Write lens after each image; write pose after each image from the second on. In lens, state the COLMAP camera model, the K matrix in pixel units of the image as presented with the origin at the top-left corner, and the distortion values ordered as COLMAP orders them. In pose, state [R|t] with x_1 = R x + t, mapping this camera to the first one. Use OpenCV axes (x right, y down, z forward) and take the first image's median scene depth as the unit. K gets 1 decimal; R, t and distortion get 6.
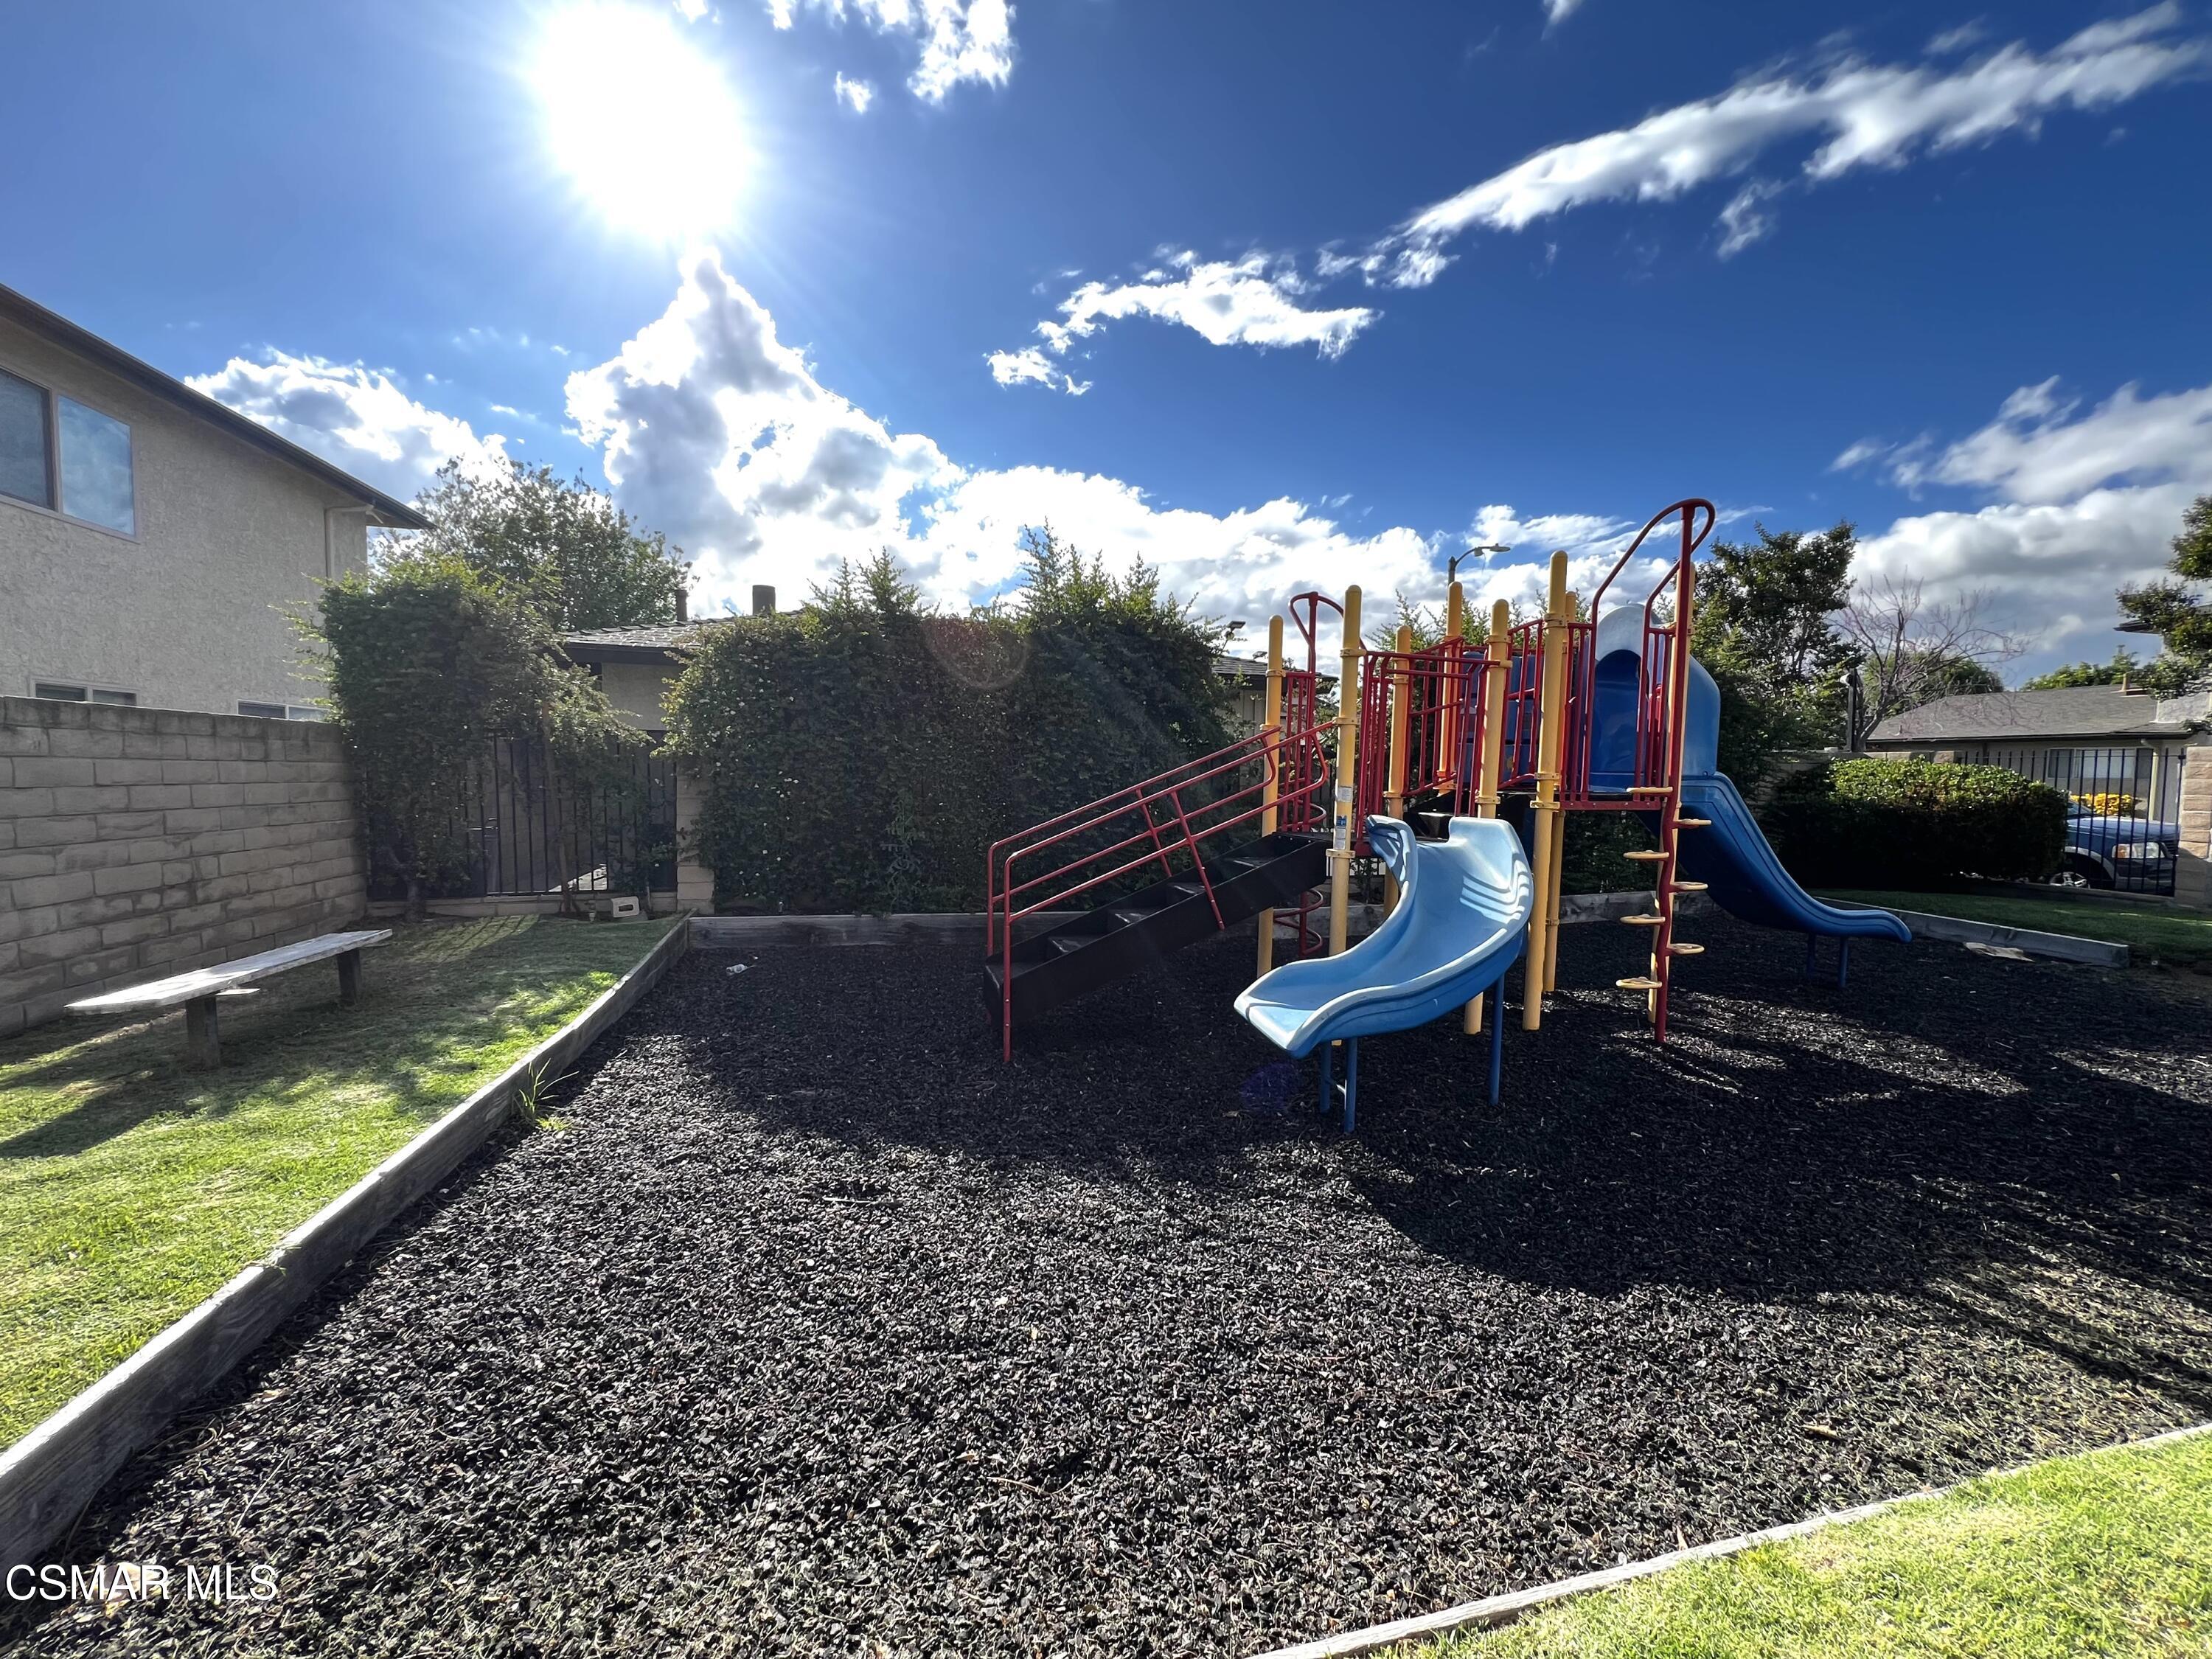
lens RADIAL K [[884.9, 0, 1106.0], [0, 884.9, 829.5], [0, 0, 1]] dist [-0.000826, -0.000058]
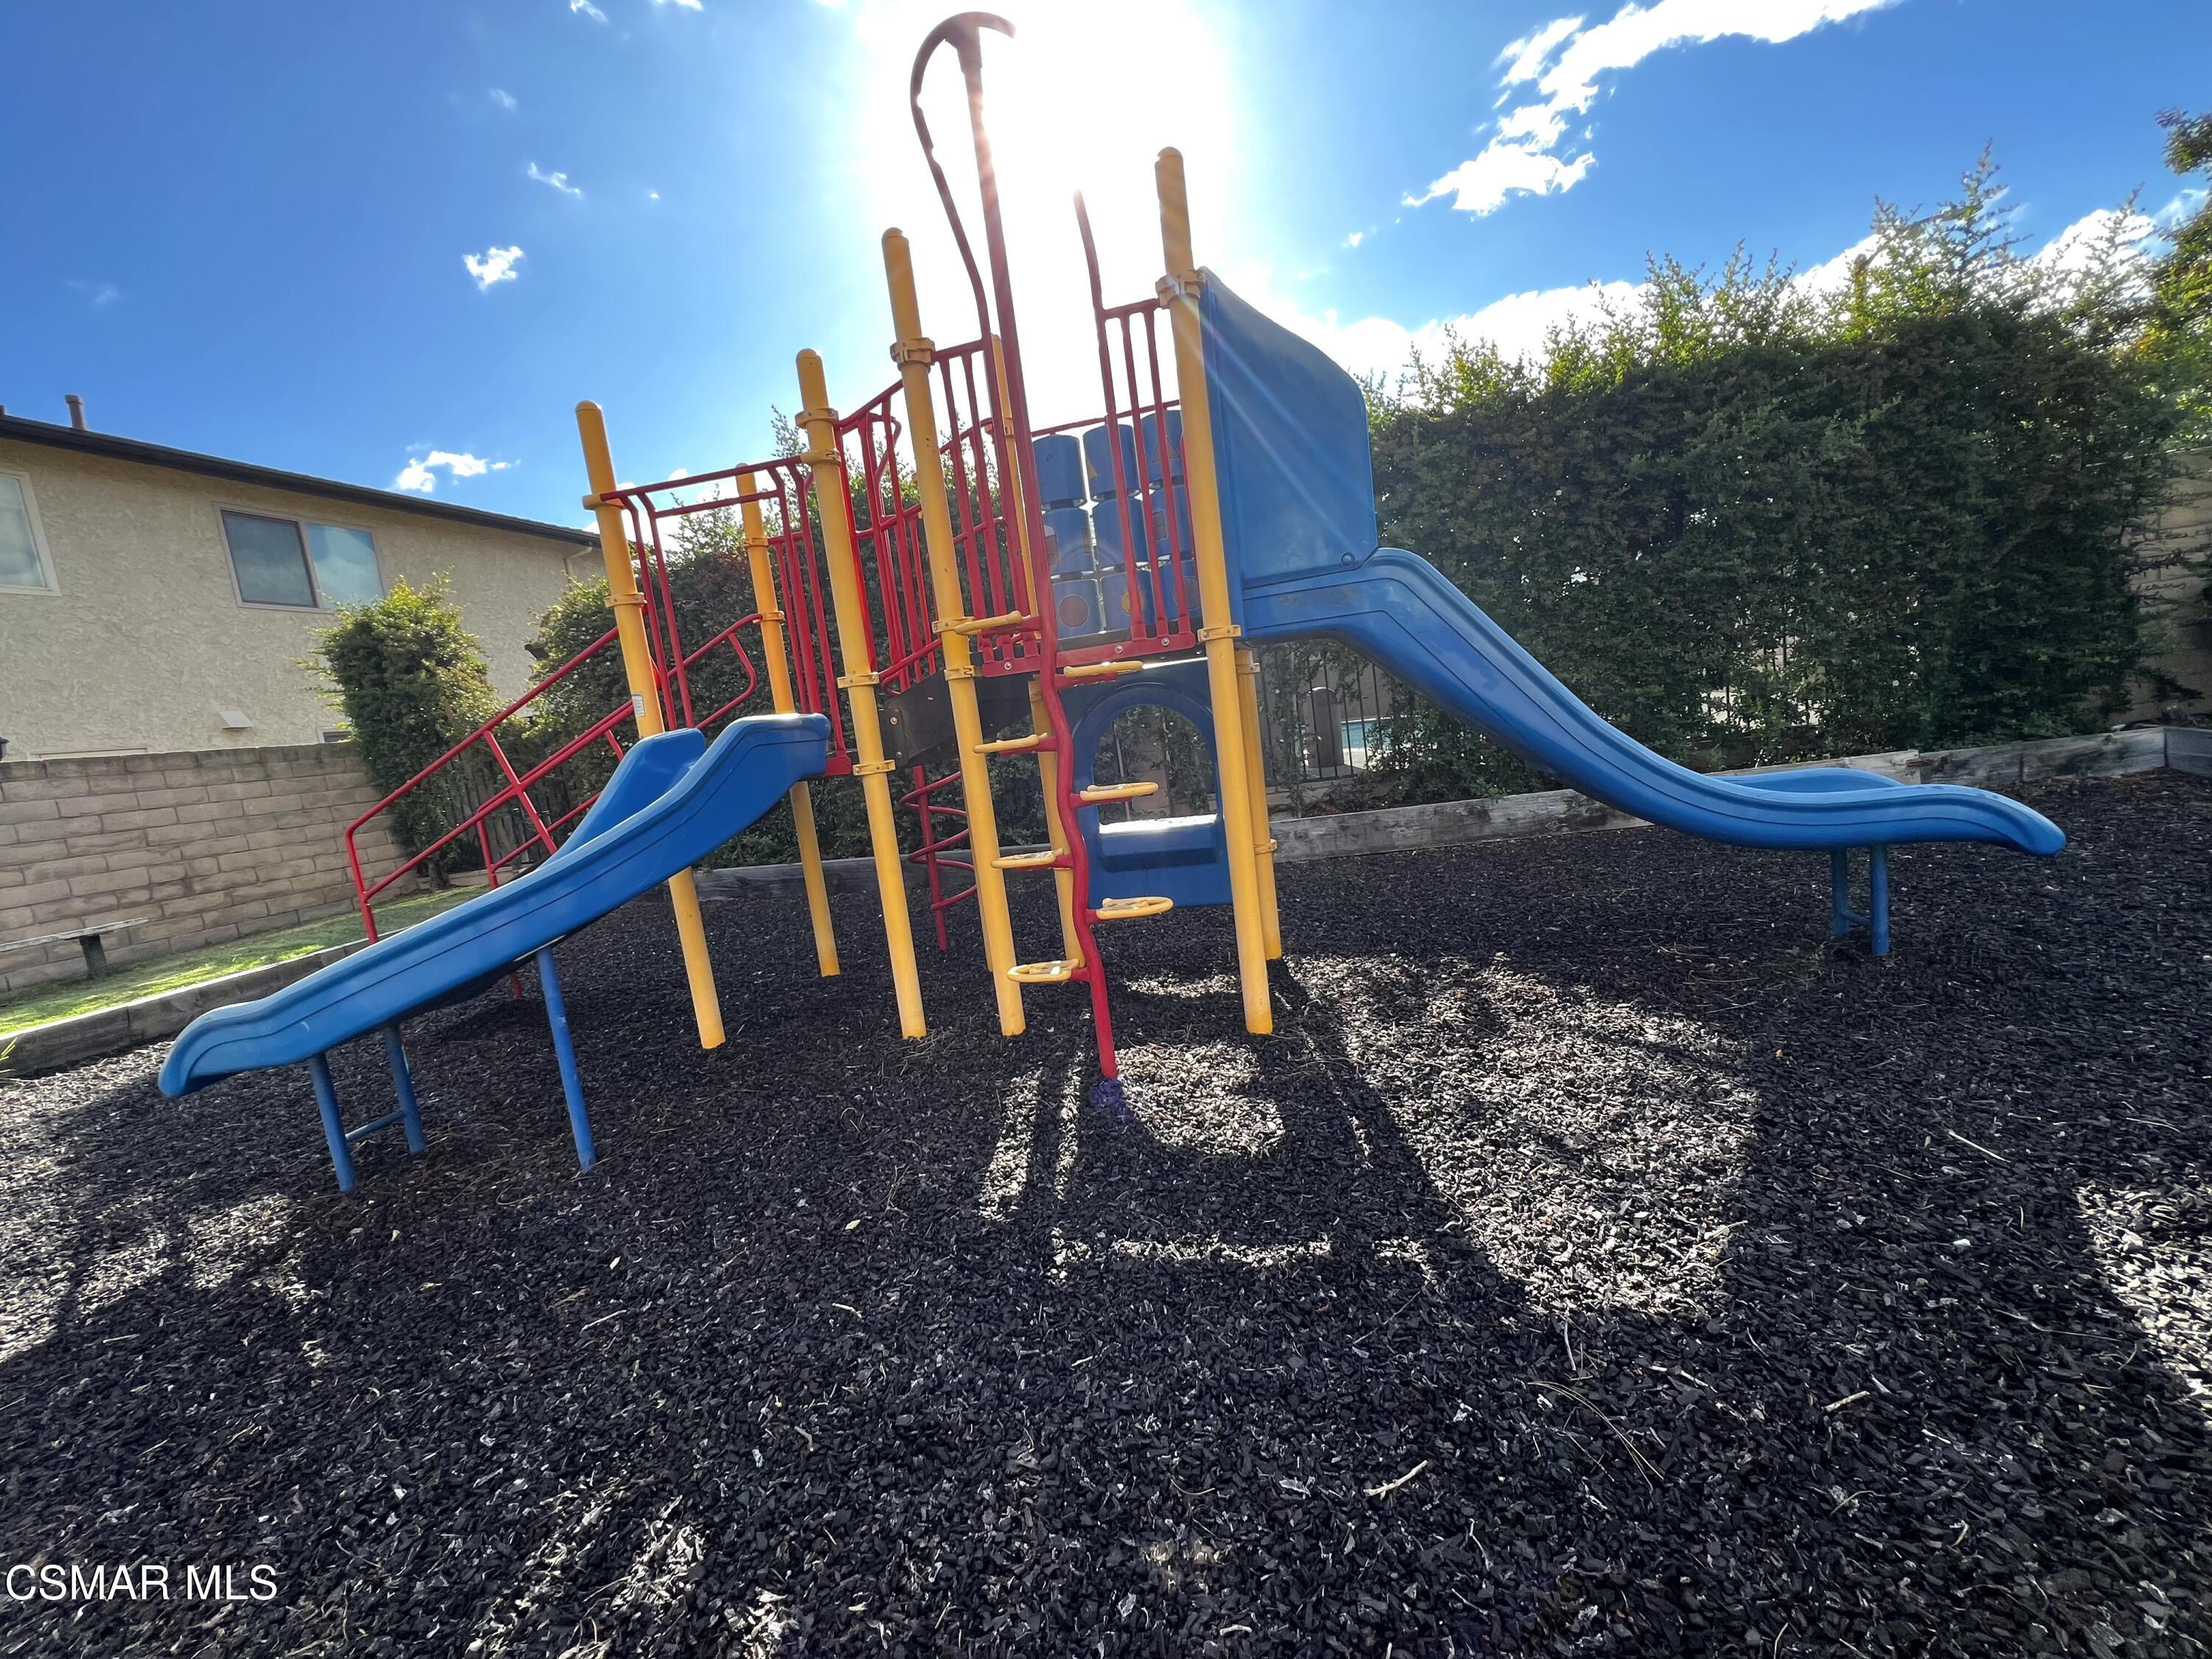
lens RADIAL K [[884.9, 0, 1106.0], [0, 884.9, 829.5], [0, 0, 1]] dist [-0.000826, -0.000058]
pose [[0.873973, -0.062514, -0.481936, 0.852526], [0.107354, 0.992028, 0.066002, 0.047284], [0.473968, -0.109422, 0.873717, 0.501038]]
